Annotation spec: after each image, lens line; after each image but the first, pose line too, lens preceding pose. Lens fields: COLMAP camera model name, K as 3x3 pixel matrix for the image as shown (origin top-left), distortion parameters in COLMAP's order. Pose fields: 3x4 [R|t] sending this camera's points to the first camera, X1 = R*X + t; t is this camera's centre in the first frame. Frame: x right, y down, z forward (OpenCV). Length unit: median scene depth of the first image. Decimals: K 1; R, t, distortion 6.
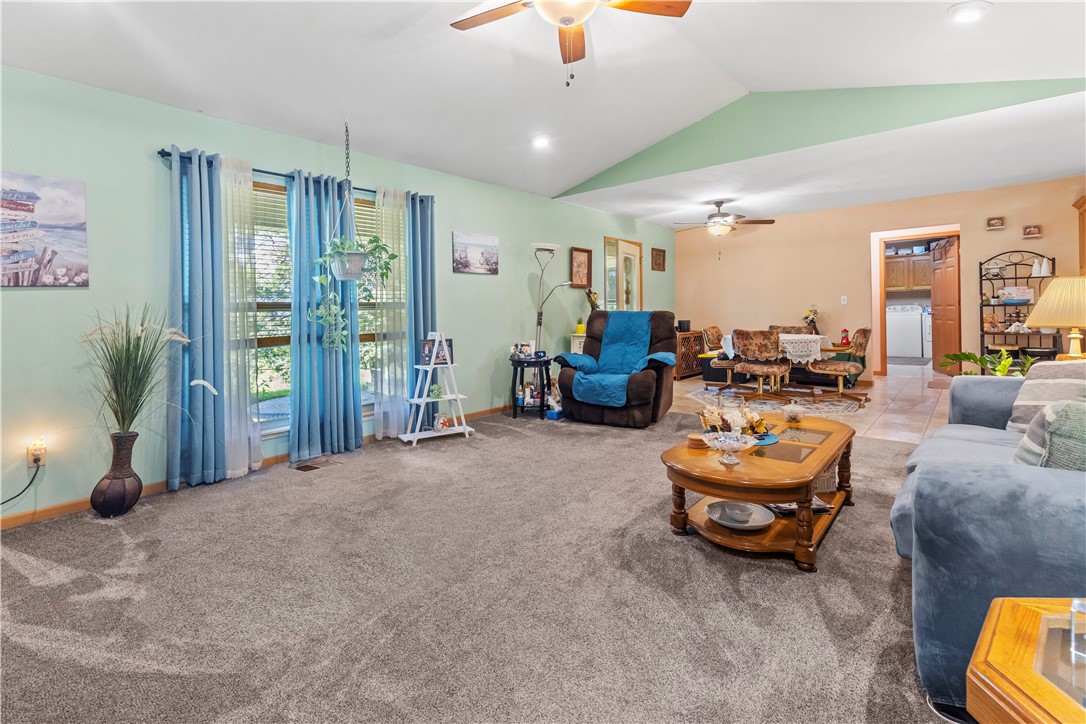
lens RADIAL K [[501.4, 0, 541.3], [0, 501.4, 324.9], [0, 0, 1]] dist [0.000555, -0.000356]
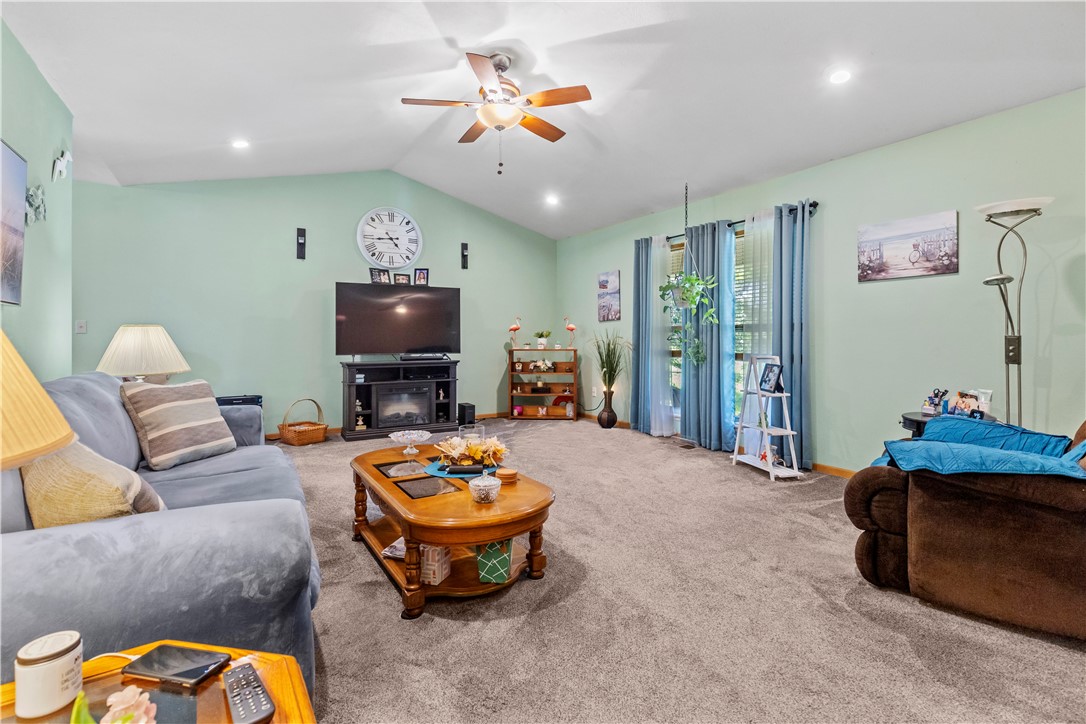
lens RADIAL K [[501.4, 0, 541.3], [0, 501.4, 324.9], [0, 0, 1]] dist [0.000555, -0.000356]
pose [[-0.287090, 0.004508, -0.957893, 0.799959], [-0.011300, 0.999903, 0.008092, -0.046395], [0.957837, 0.013147, -0.287011, 0.871257]]
